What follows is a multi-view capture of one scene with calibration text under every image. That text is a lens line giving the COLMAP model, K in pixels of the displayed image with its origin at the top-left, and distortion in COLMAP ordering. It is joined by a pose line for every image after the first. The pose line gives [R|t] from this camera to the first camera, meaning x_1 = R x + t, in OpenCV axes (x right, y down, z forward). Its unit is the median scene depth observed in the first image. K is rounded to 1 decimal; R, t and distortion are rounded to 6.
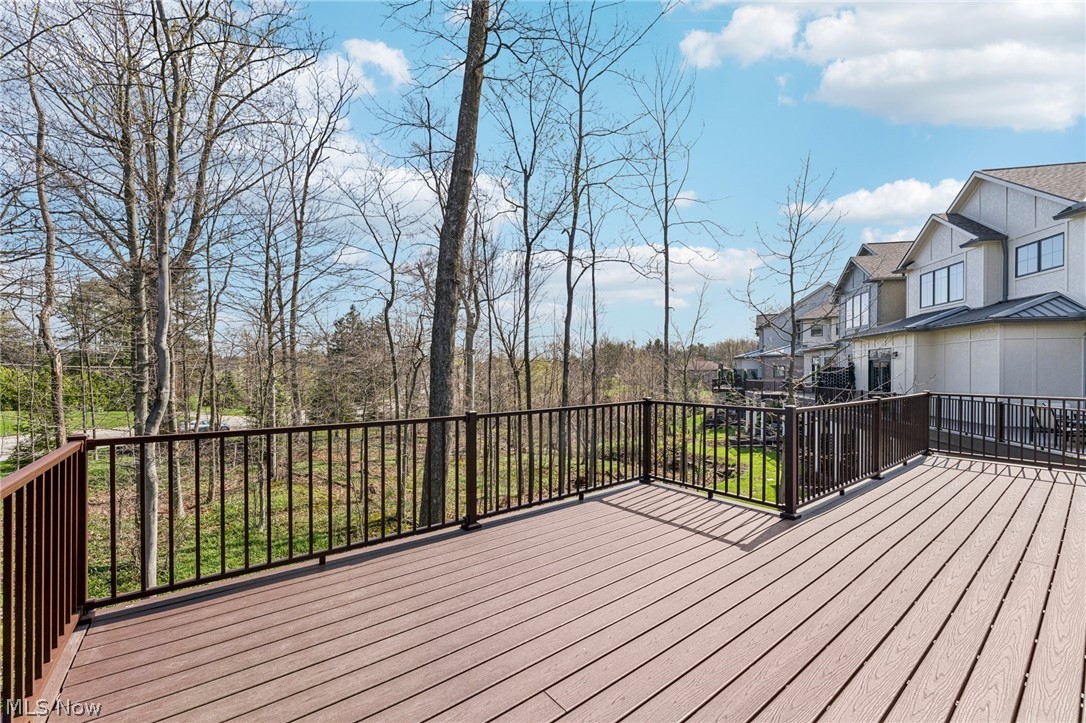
lens RADIAL K [[436.7, 0, 535.0], [0, 436.7, 365.1], [0, 0, 1]] dist [0.001208, -0.000804]
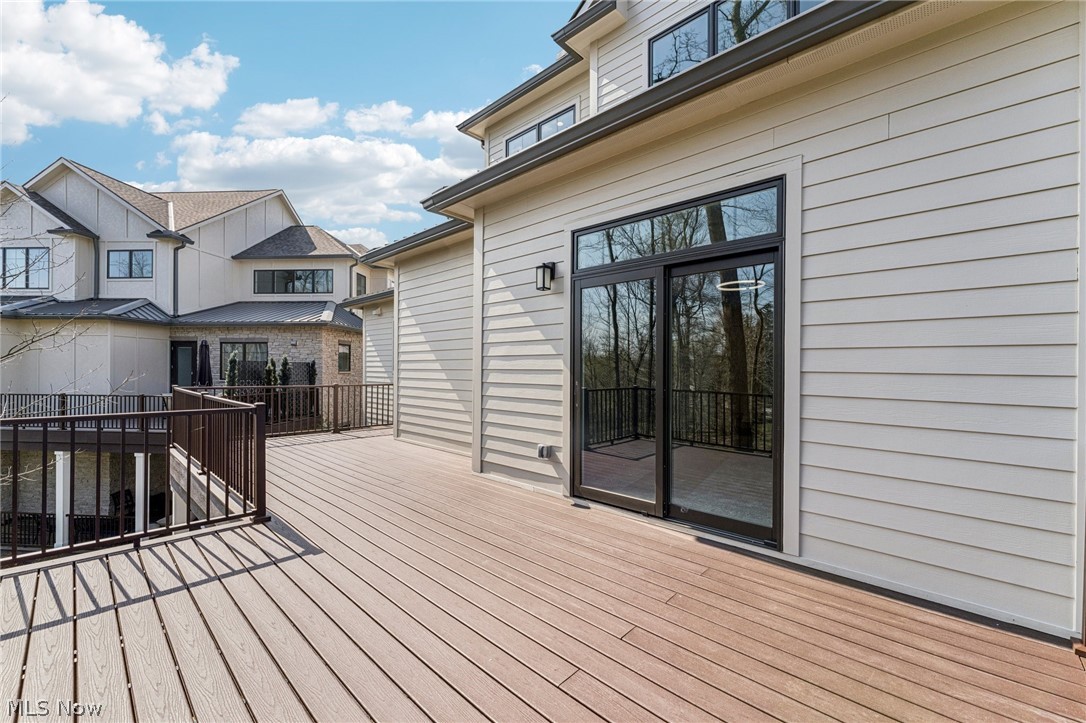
lens RADIAL K [[436.7, 0, 534.5], [0, 436.7, 368.5], [0, 0, 1]] dist [0.001208, -0.000804]
pose [[-0.135176, 0.002440, 0.990819, -0.109748], [-0.021865, 0.999746, -0.005445, 0.002198], [-0.990580, -0.022400, -0.135088, 0.135185]]
